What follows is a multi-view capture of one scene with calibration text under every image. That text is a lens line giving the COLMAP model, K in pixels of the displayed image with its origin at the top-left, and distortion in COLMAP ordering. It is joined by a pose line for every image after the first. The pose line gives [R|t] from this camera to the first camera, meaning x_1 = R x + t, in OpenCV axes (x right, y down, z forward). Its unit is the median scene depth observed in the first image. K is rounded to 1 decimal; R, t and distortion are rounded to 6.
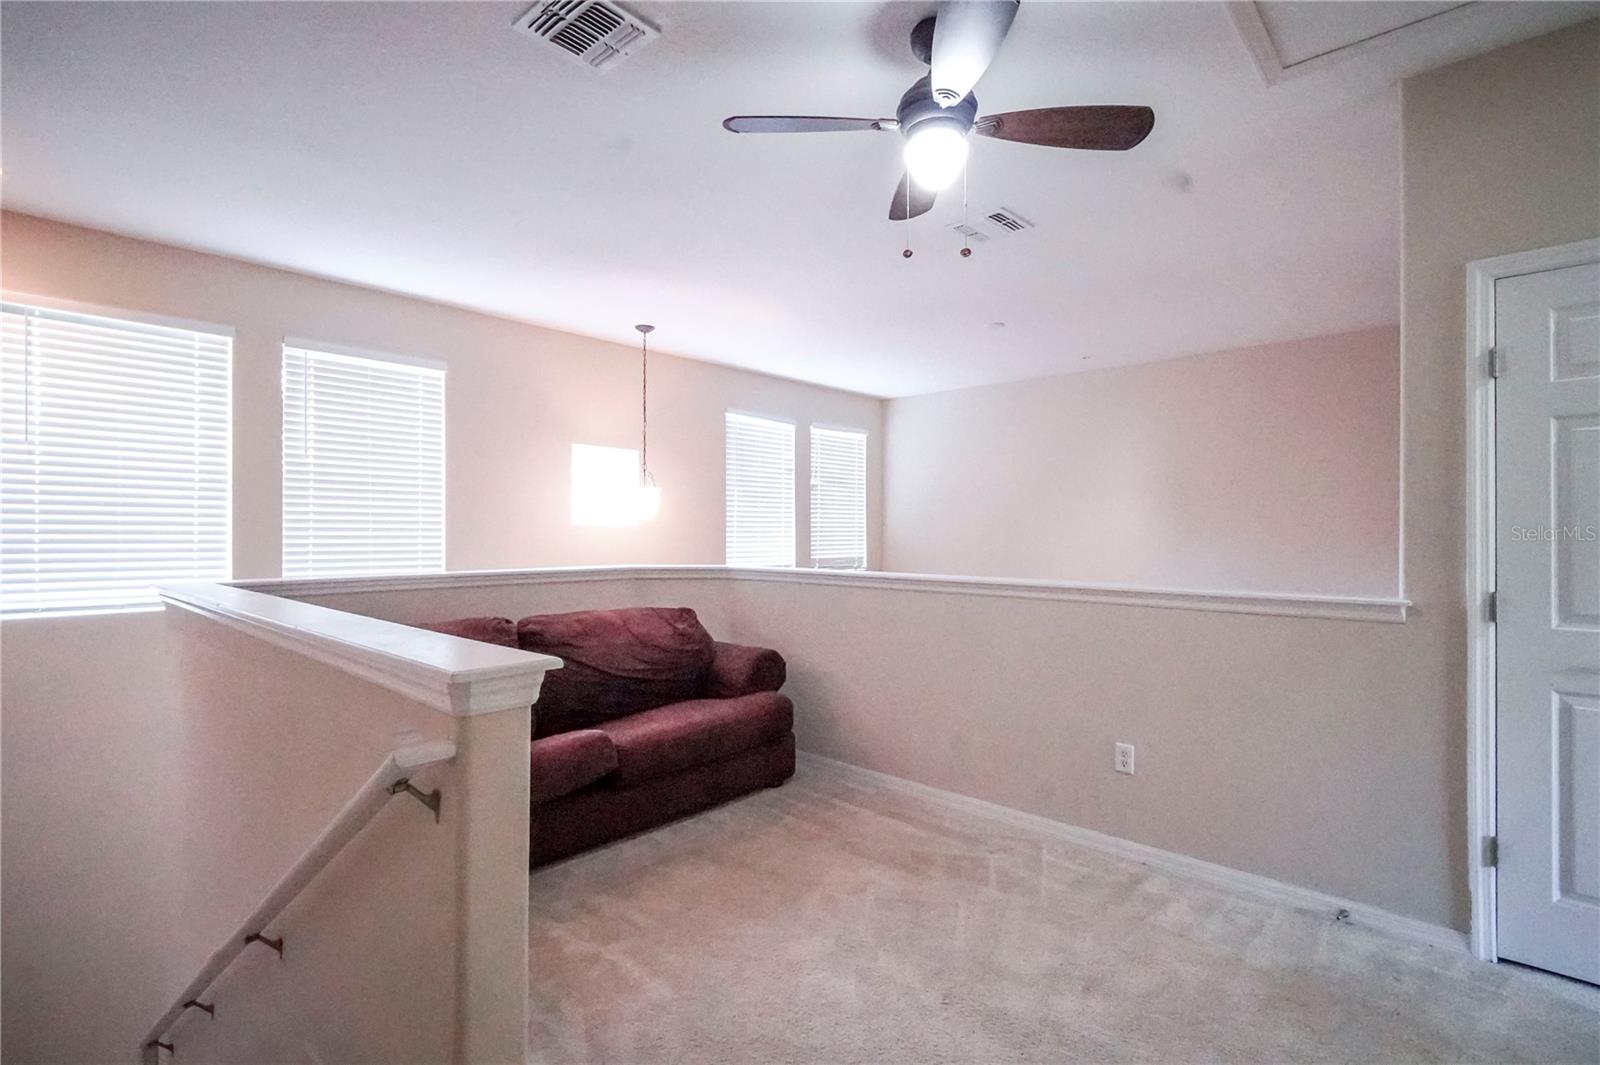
lens RADIAL K [[755.4, 0, 803.0], [0, 755.4, 530.7], [0, 0, 1]] dist [0.000389, -0.000400]
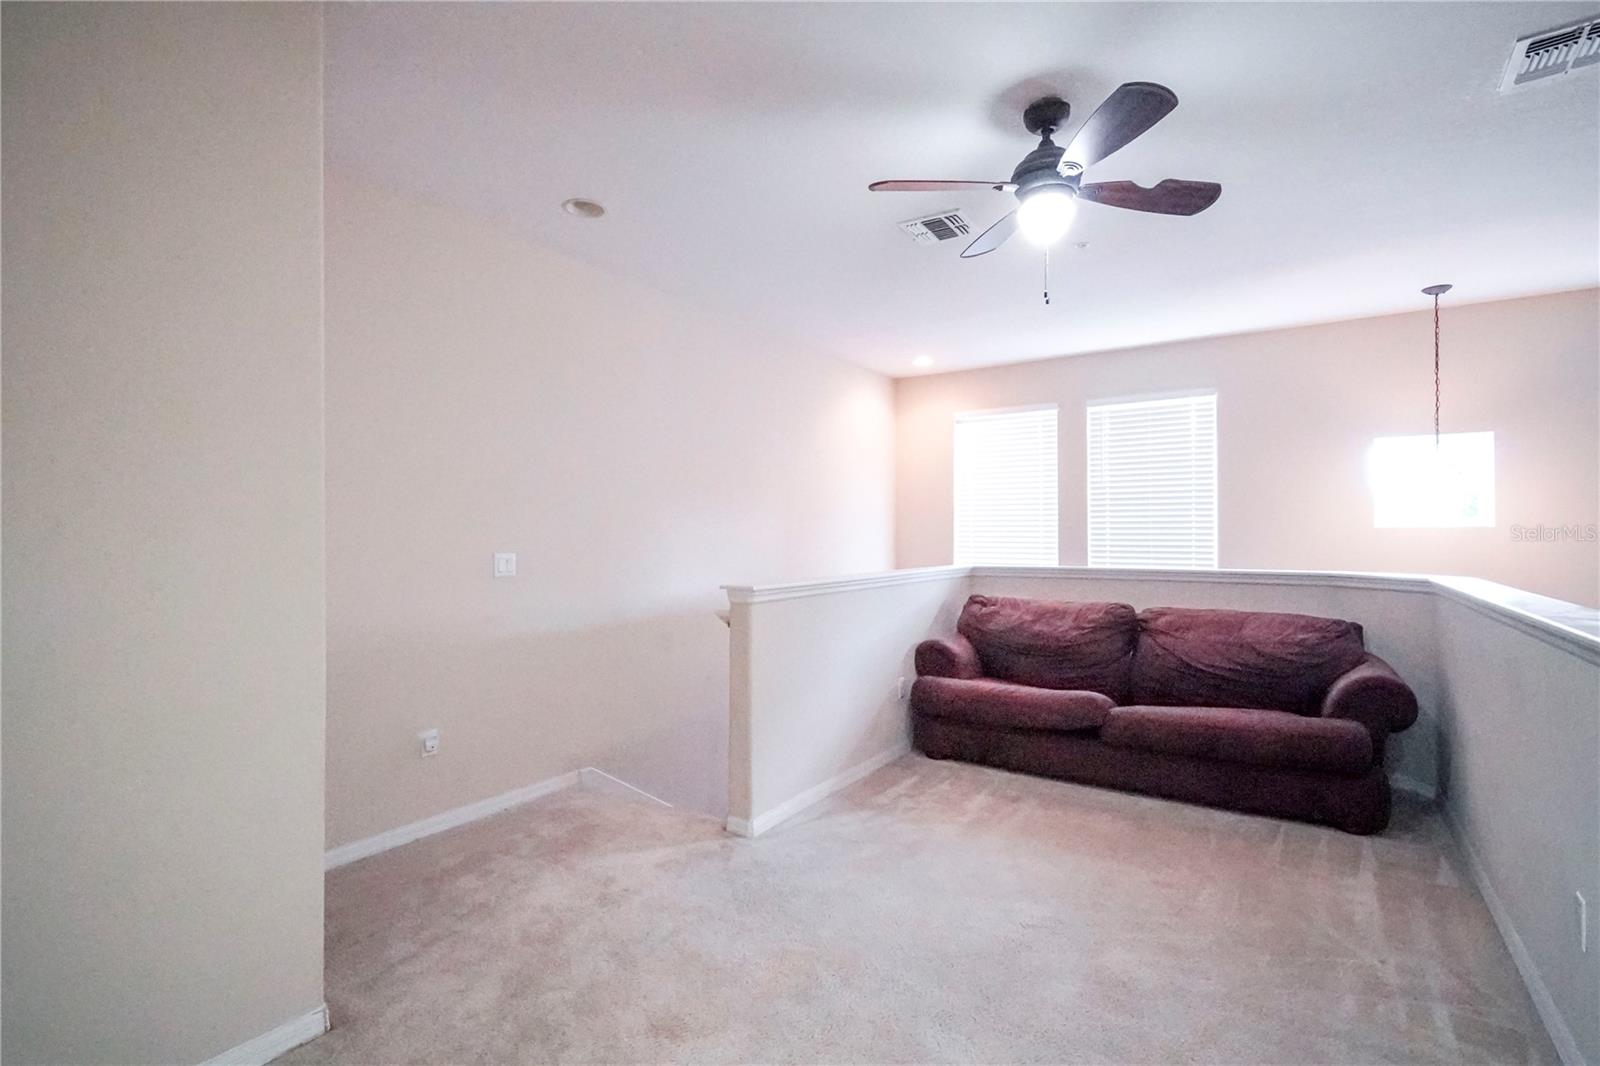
lens RADIAL K [[755.4, 0, 803.0], [0, 755.4, 531.2], [0, 0, 1]] dist [0.000389, -0.000400]
pose [[0.156749, -0.002962, -0.987634, 0.688433], [0.006881, 0.999975, -0.001907, -0.007679], [0.987614, -0.006497, 0.156766, 0.243731]]
